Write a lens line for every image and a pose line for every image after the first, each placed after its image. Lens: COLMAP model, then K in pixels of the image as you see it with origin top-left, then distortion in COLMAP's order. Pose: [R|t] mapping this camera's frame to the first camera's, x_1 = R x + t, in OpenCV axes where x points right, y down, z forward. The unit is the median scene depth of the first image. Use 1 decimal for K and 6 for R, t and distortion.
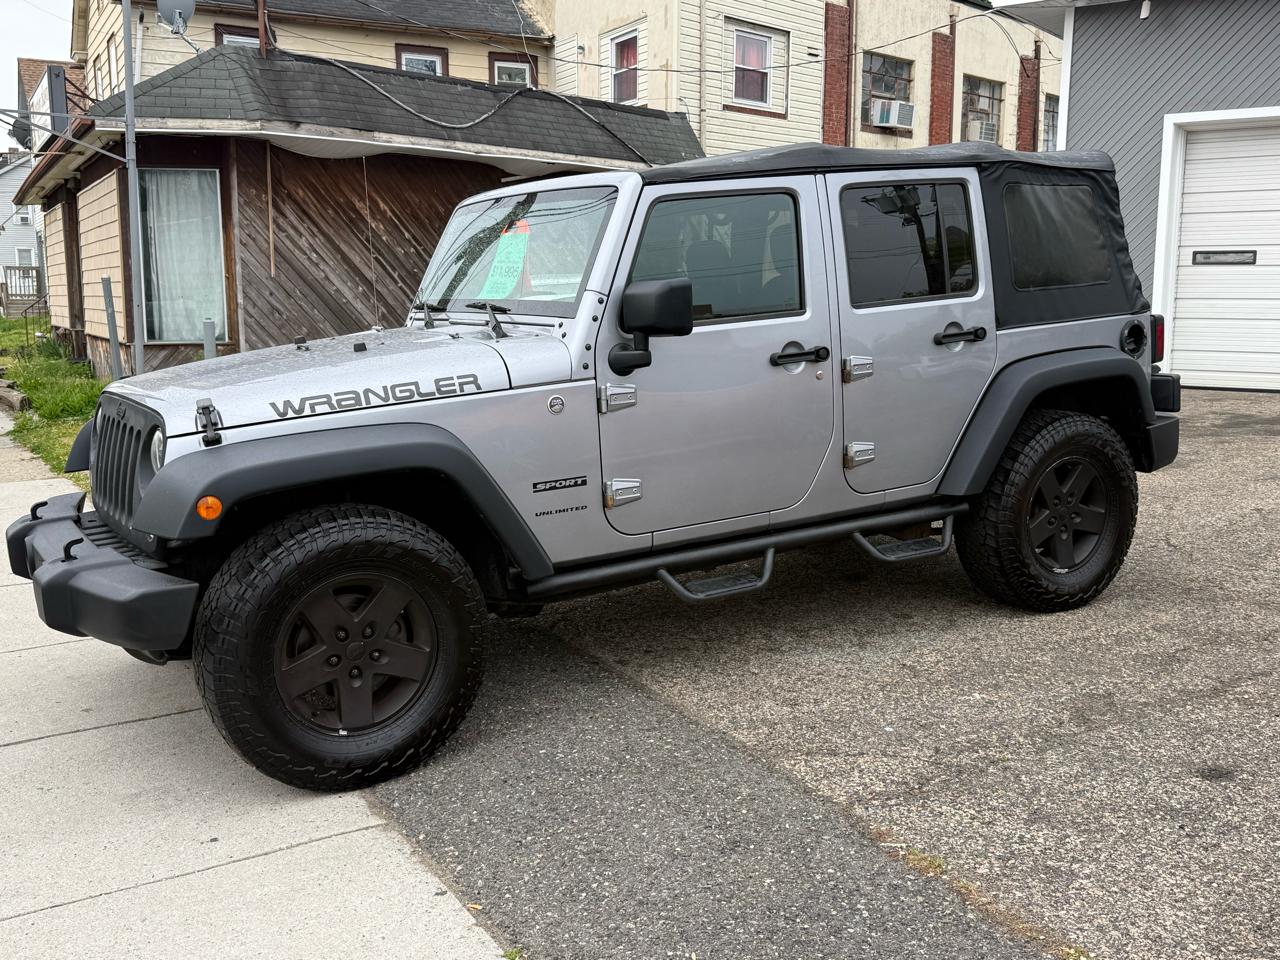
lens RADIAL K [[1260.3, 0, 638.9], [0, 1260.3, 475.1], [0, 0, 1]] dist [0.191746, -0.425487]
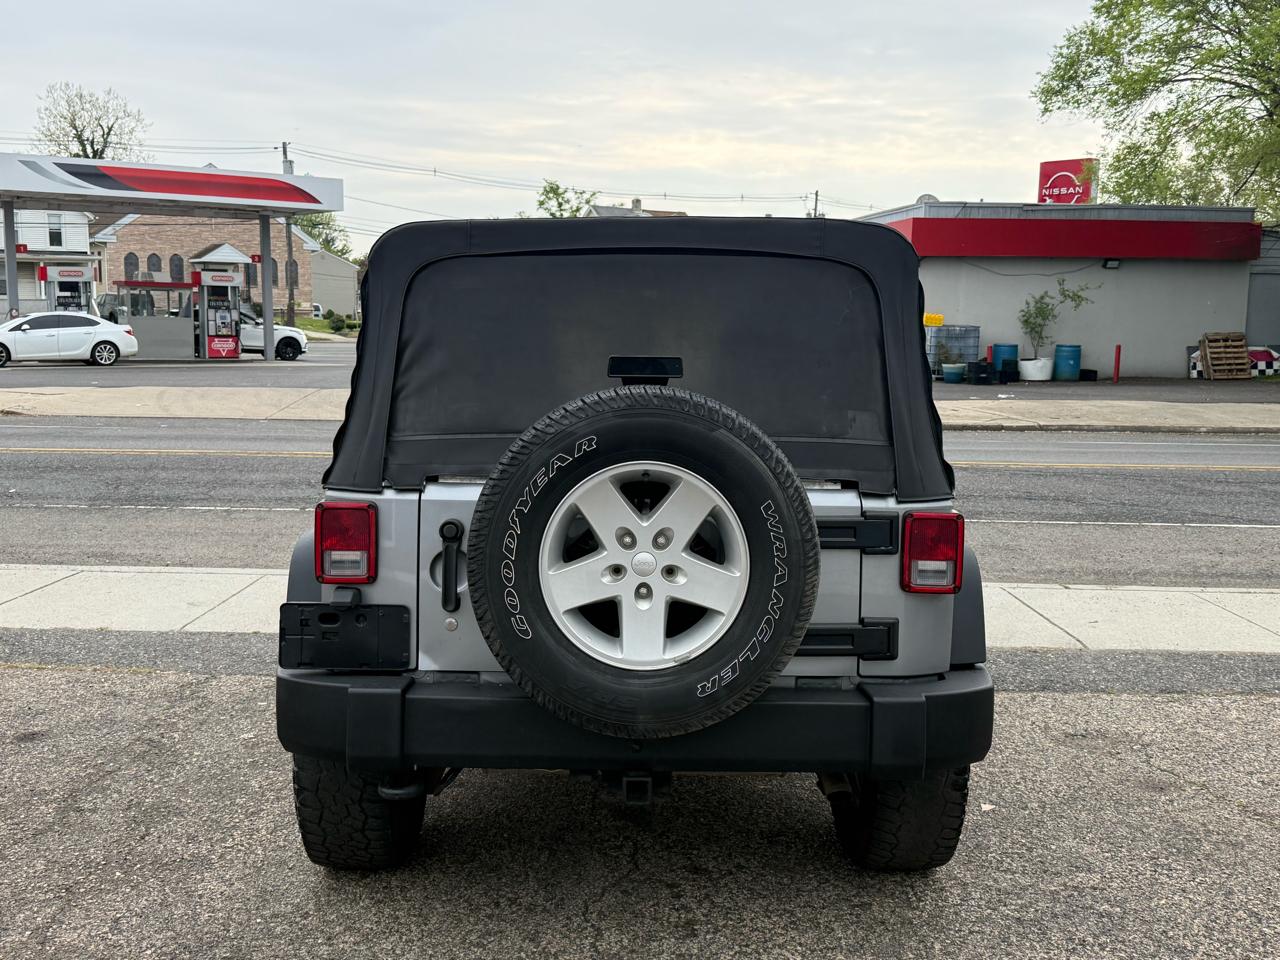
lens RADIAL K [[1266.3, 0, 629.7], [0, 1266.3, 470.5], [0, 0, 1]] dist [0.153253, -0.316151]
pose [[-0.509415, 0.106749, -0.853874, 0.974632], [-0.138701, 0.969116, 0.203904, -0.324753], [0.849269, 0.222306, -0.478876, 1.643336]]
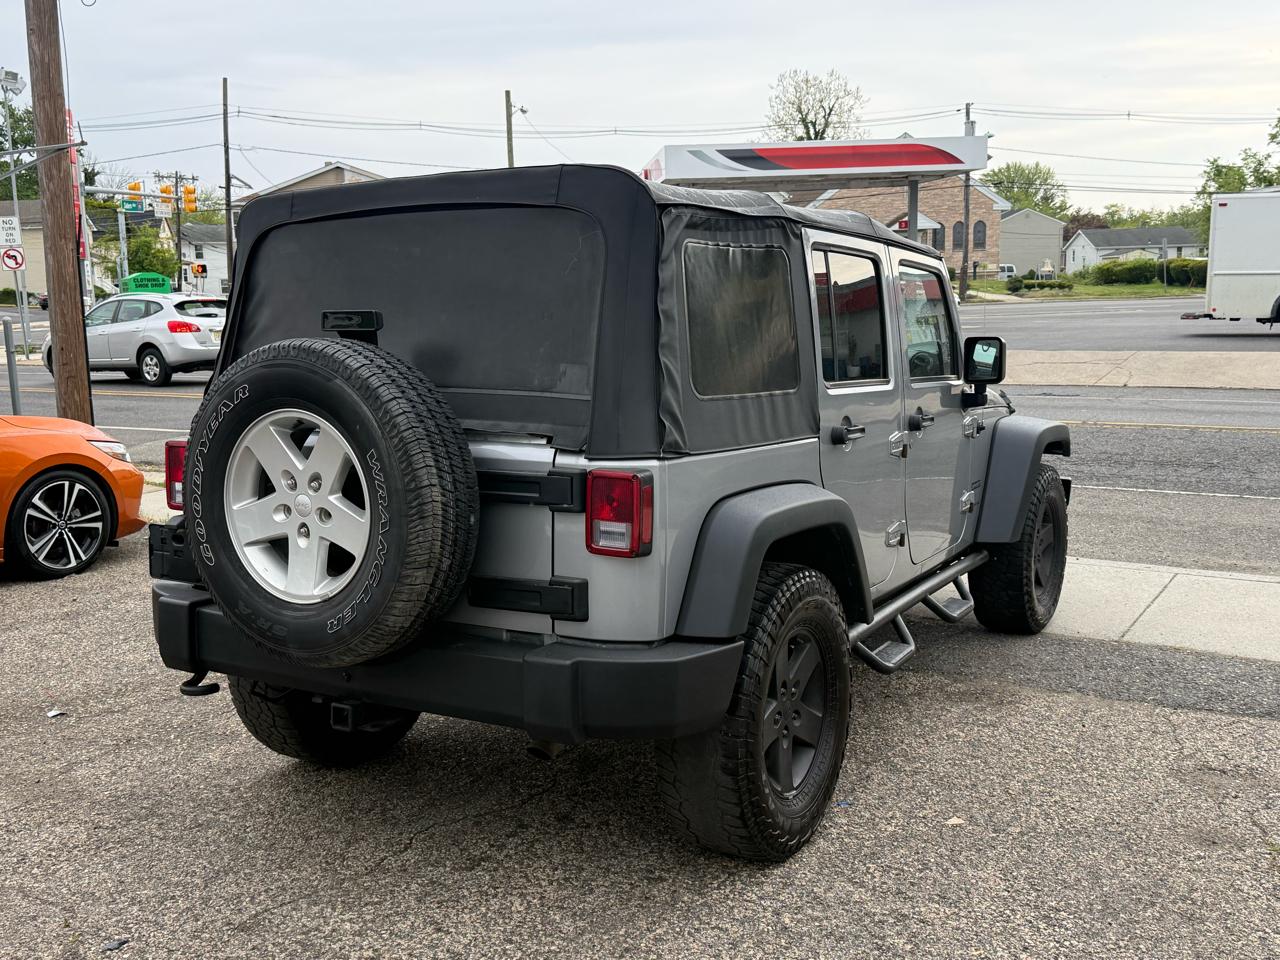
lens RADIAL K [[1260.3, 0, 638.9], [0, 1260.3, 475.1], [0, 0, 1]] dist [0.191746, -0.425487]
pose [[-0.882600, 0.101283, -0.459085, 0.593778], [-0.038003, 0.957951, 0.284404, -0.367428], [0.468586, 0.268461, -0.841639, 2.006501]]
